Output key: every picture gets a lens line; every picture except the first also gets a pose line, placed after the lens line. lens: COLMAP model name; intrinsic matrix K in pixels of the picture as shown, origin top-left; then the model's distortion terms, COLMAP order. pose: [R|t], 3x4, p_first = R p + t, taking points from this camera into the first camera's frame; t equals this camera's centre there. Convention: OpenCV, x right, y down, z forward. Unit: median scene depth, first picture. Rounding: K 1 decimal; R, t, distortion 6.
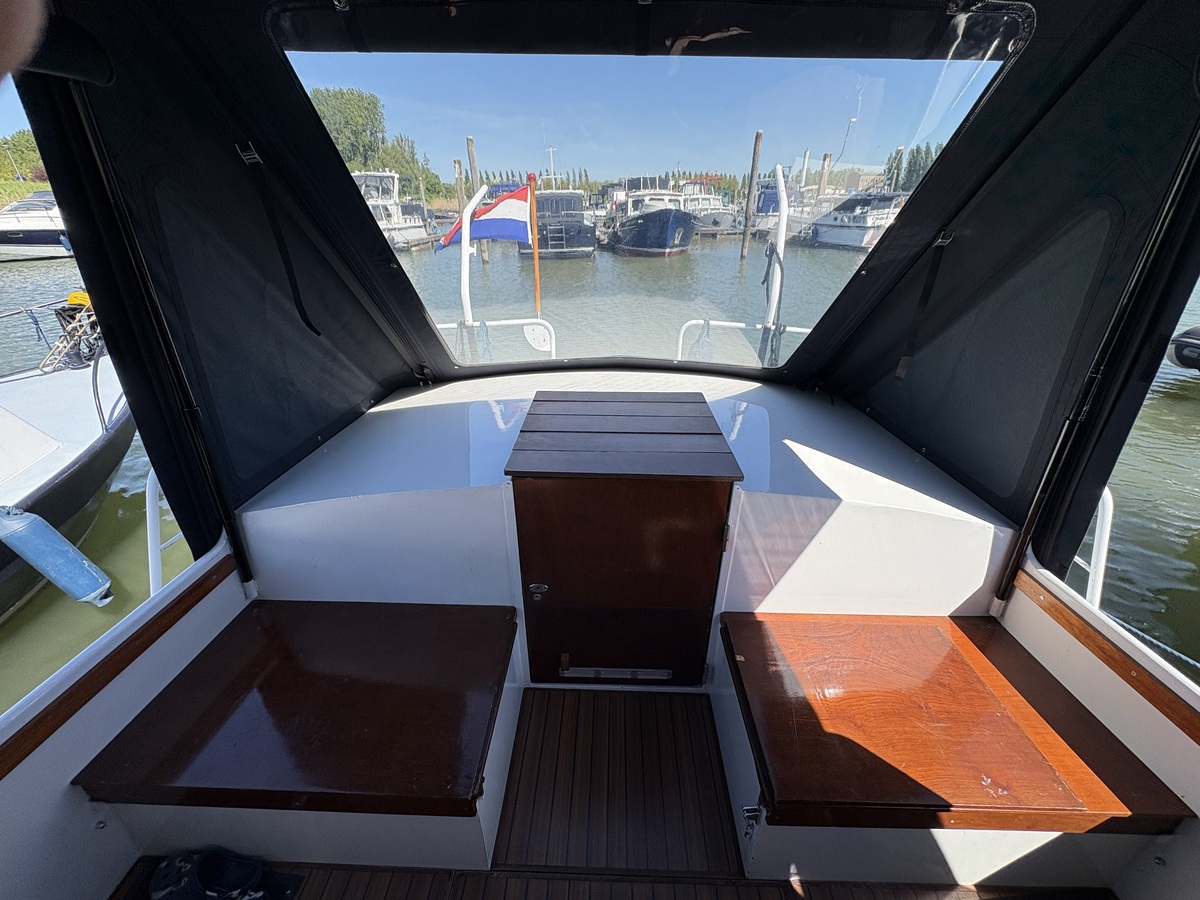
lens RADIAL K [[488.8, 0, 605.4], [0, 488.8, 442.1], [0, 0, 1]] dist [0.004036, -0.002808]
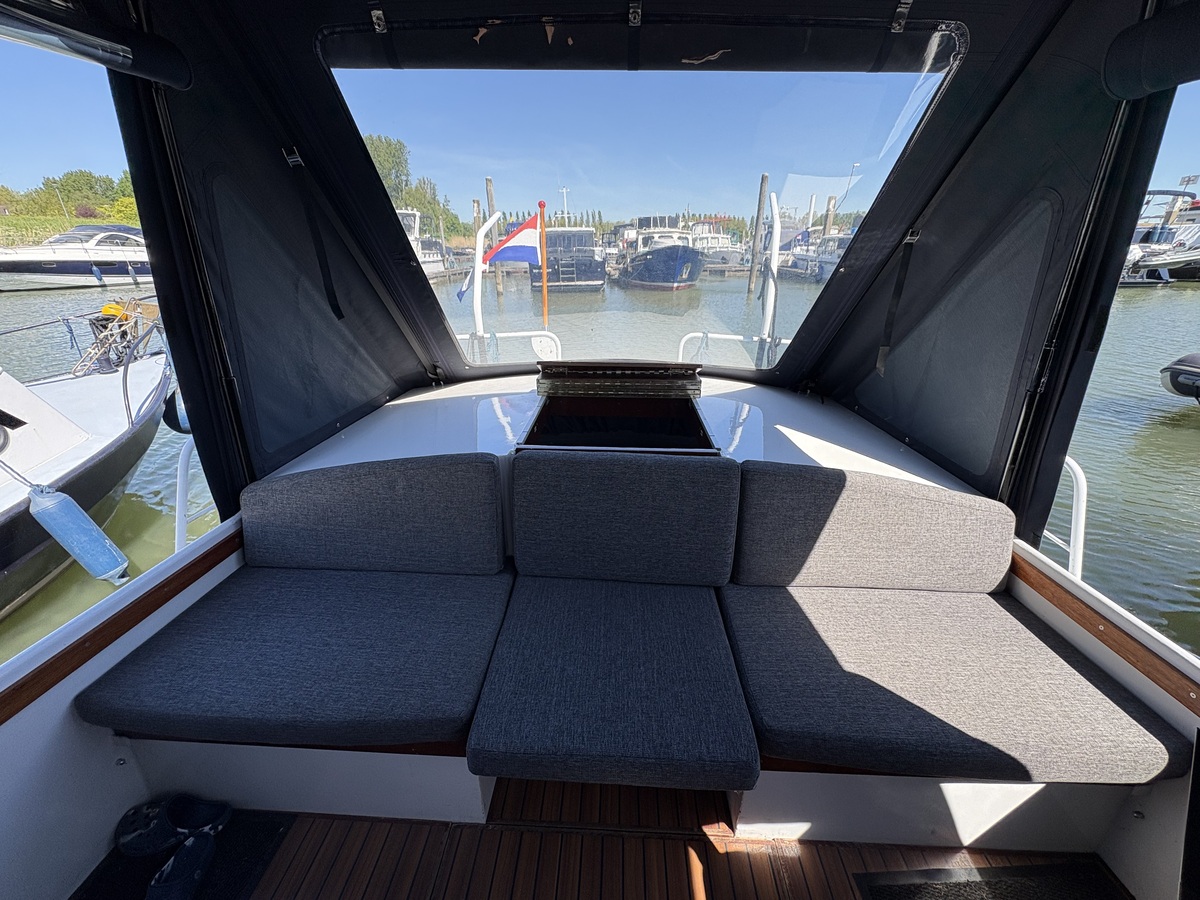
lens RADIAL K [[488.8, 0, 614.9], [0, 488.8, 435.2], [0, 0, 1]] dist [0.004036, -0.002808]
pose [[0.999964, 0.008037, -0.002664, 0.026339], [-0.008225, 0.996748, -0.080156, 0.110320], [0.002011, 0.080175, 0.996779, -0.067648]]
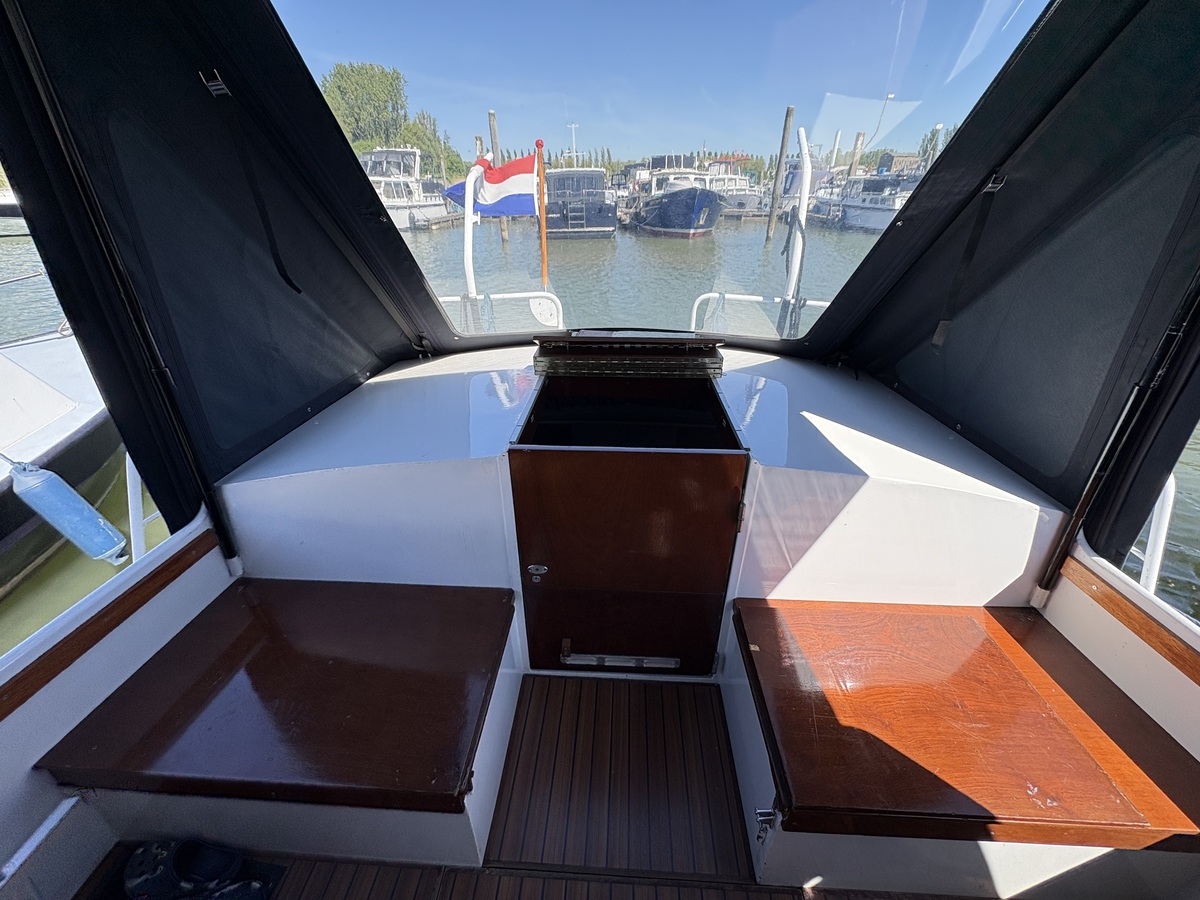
lens RADIAL K [[488.8, 0, 608.0], [0, 488.8, 444.2], [0, 0, 1]] dist [0.004036, -0.002808]
pose [[0.999778, 0.010015, -0.018524, 0.011533], [-0.009416, 0.999439, 0.032151, 0.027308], [0.018836, -0.031970, 0.999311, 0.074210]]
